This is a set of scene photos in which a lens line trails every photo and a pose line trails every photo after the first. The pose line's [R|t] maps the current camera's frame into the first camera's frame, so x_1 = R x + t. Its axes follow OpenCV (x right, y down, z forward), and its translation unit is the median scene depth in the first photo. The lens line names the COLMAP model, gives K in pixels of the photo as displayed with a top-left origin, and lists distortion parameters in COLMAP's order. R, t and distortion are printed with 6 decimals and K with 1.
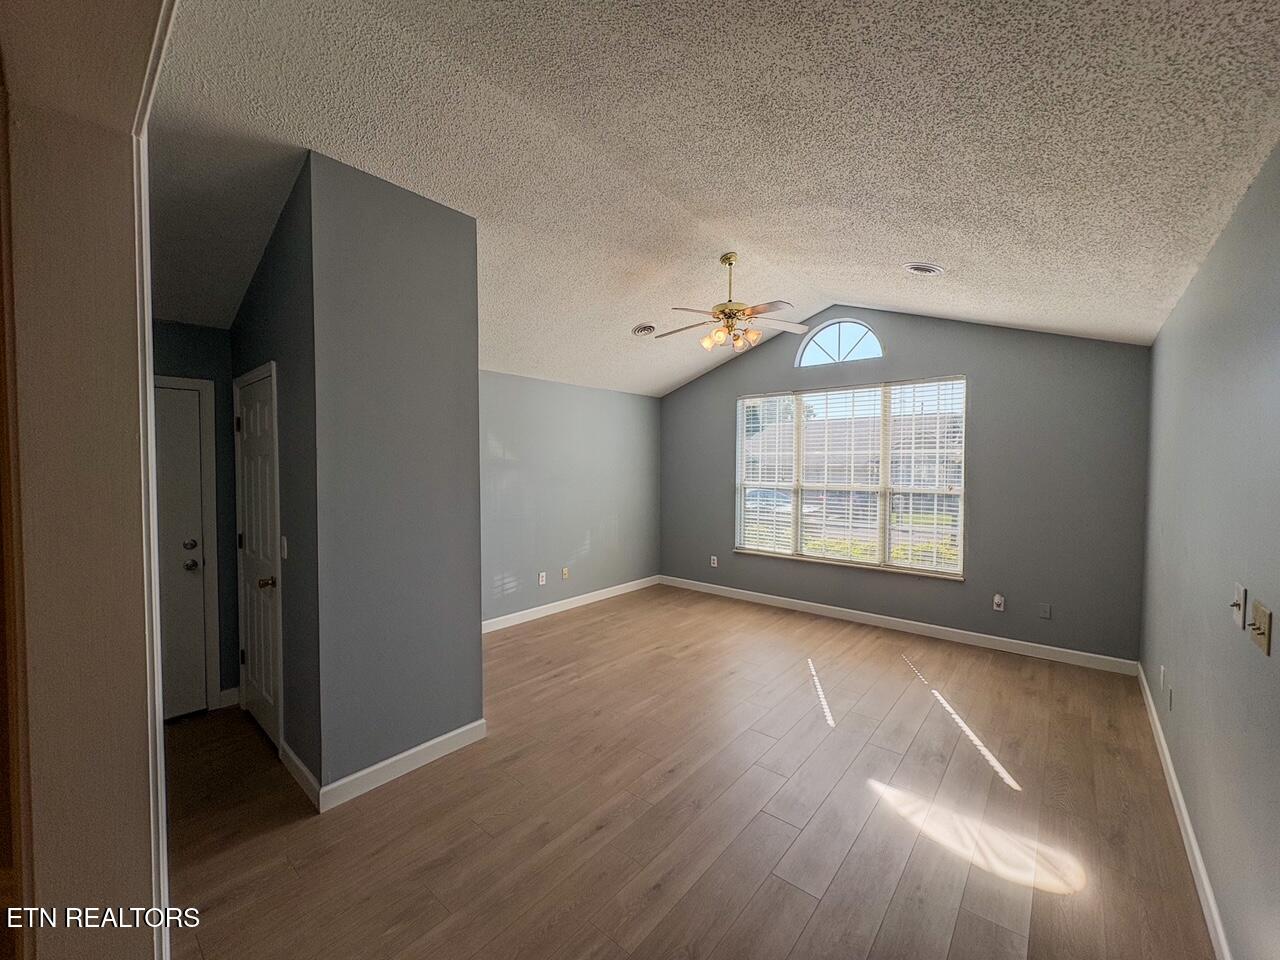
lens RADIAL K [[503.4, 0, 644.7], [0, 503.4, 479.4], [0, 0, 1]] dist [-0.002133, 0.000309]
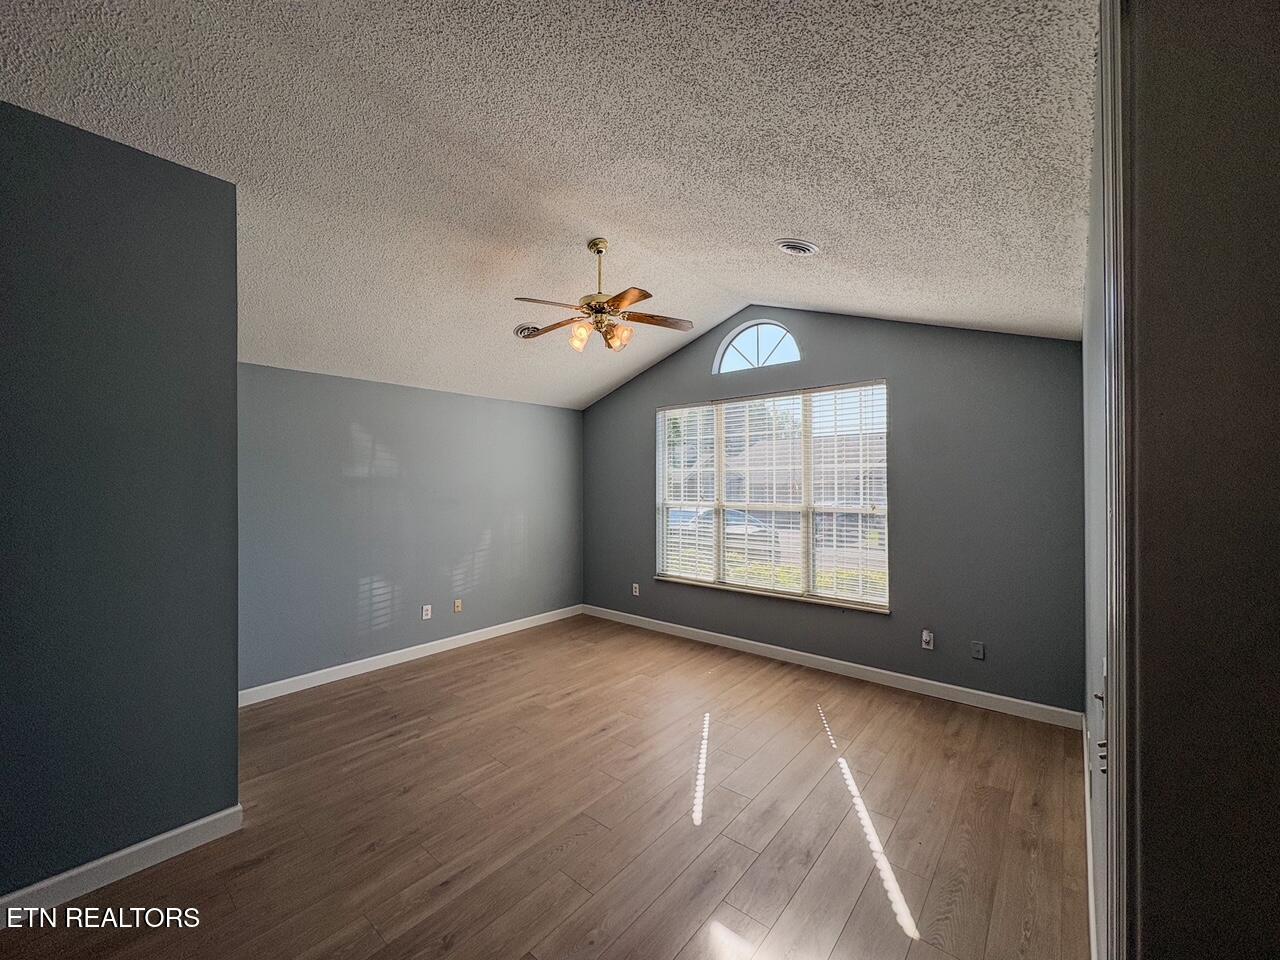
lens RADIAL K [[503.4, 0, 643.9], [0, 503.4, 479.2], [0, 0, 1]] dist [-0.002133, 0.000309]
pose [[0.999968, -0.006228, 0.004976, 0.204661], [0.006410, 0.999276, -0.037505, -0.001088], [-0.004739, 0.037536, 0.999284, 0.123328]]
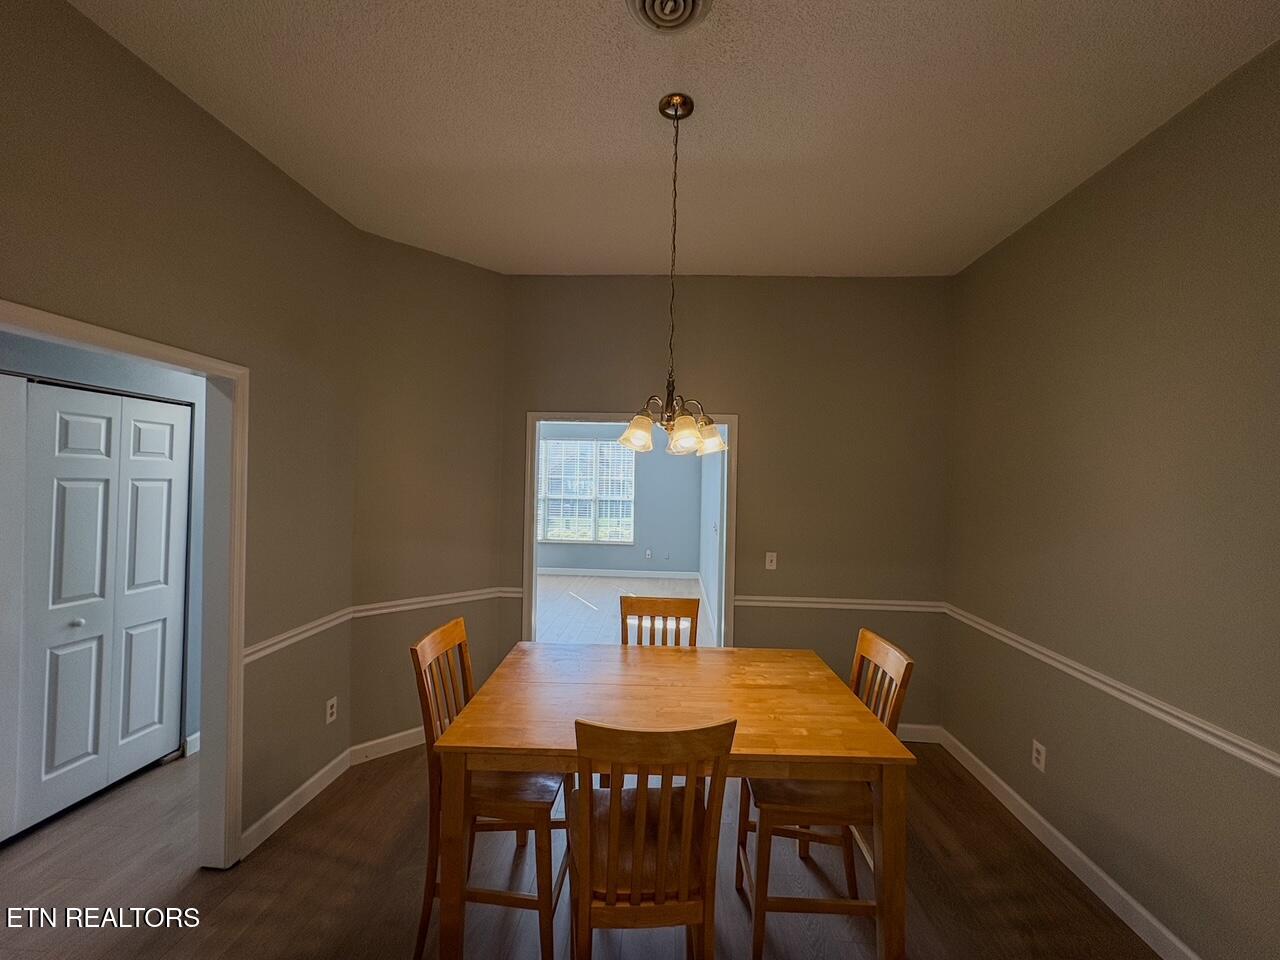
lens RADIAL K [[503.4, 0, 641.8], [0, 503.4, 479.2], [0, 0, 1]] dist [-0.002133, 0.000309]
pose [[0.799249, 0.021137, 0.600628, -0.512910], [0.000103, 0.999376, -0.035307, 0.016160], [-0.600999, 0.028282, 0.798749, -0.576684]]
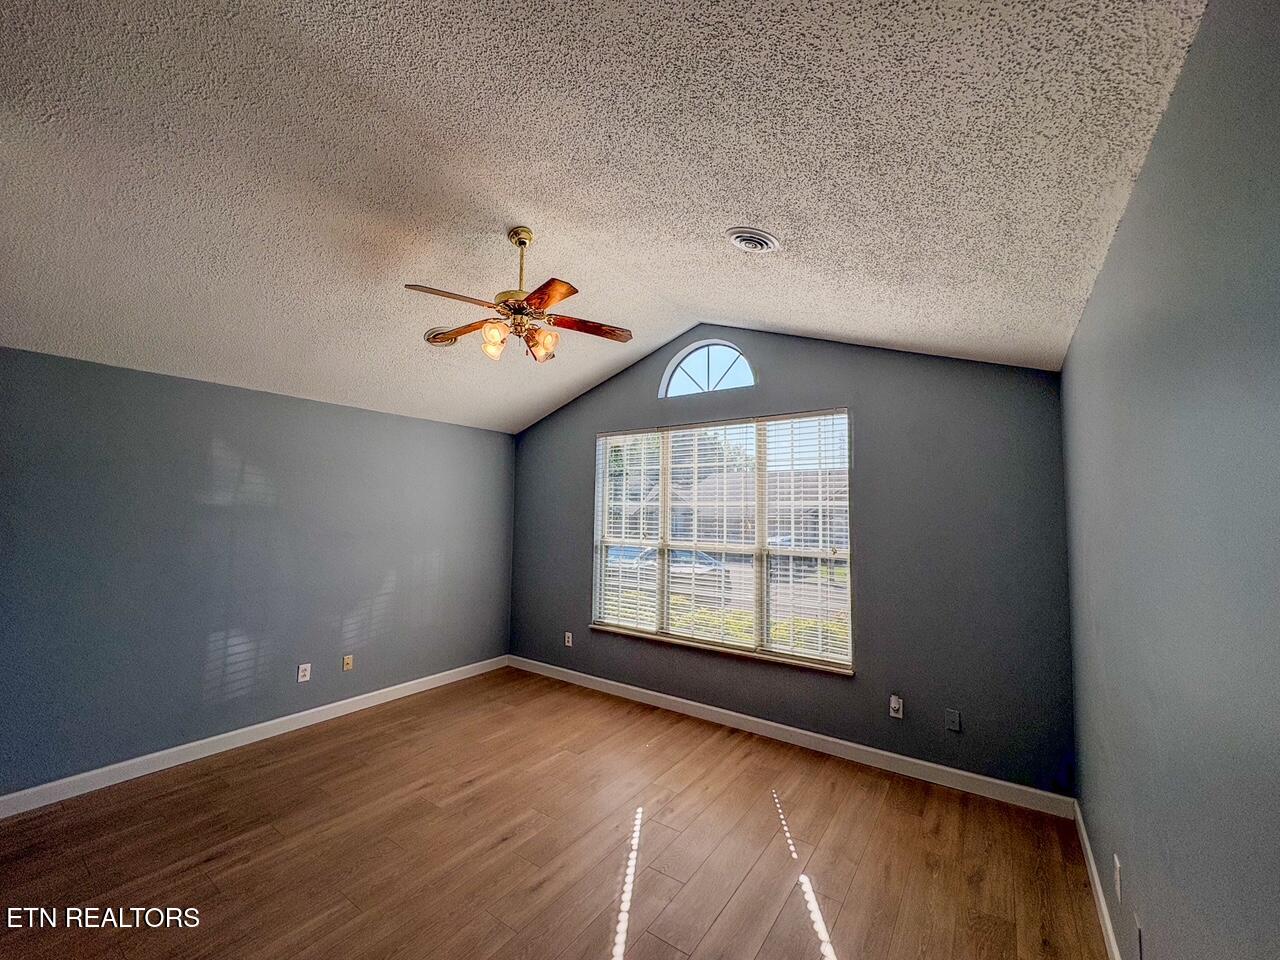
lens RADIAL K [[503.4, 0, 644.2], [0, 503.4, 479.9], [0, 0, 1]] dist [-0.002133, 0.000309]
pose [[0.995284, 0.018153, 0.095294, 0.241521], [-0.008865, 0.995245, -0.097003, -0.014234], [-0.096602, 0.095701, 0.990712, 0.250166]]
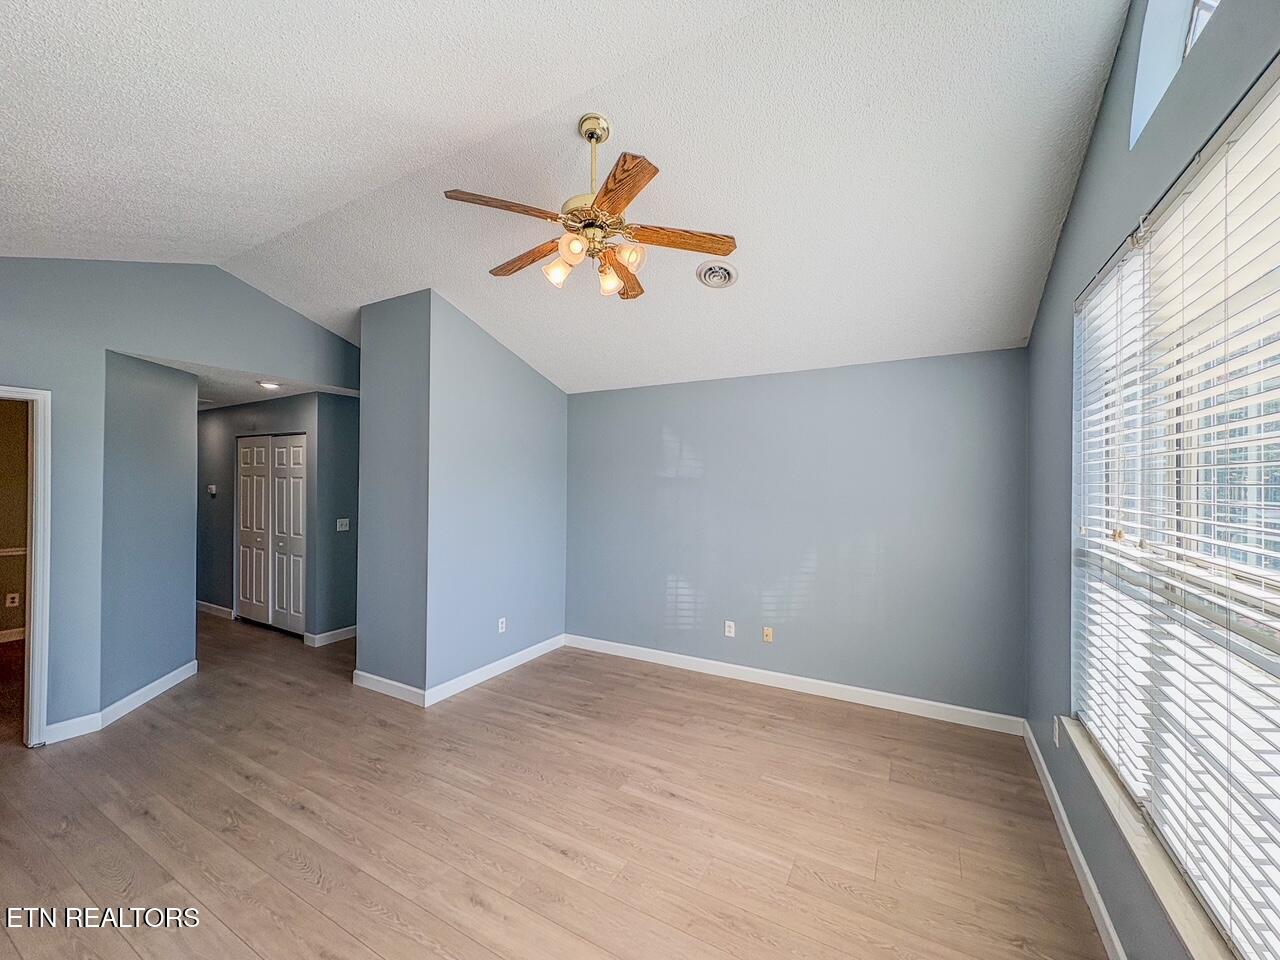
lens RADIAL K [[503.4, 0, 639.5], [0, 503.4, 479.3], [0, 0, 1]] dist [-0.002133, 0.000309]
pose [[0.193836, -0.008558, -0.980997, 0.638297], [-0.035259, 0.999255, -0.015684, -0.023991], [0.980400, 0.037629, 0.193390, 0.817725]]
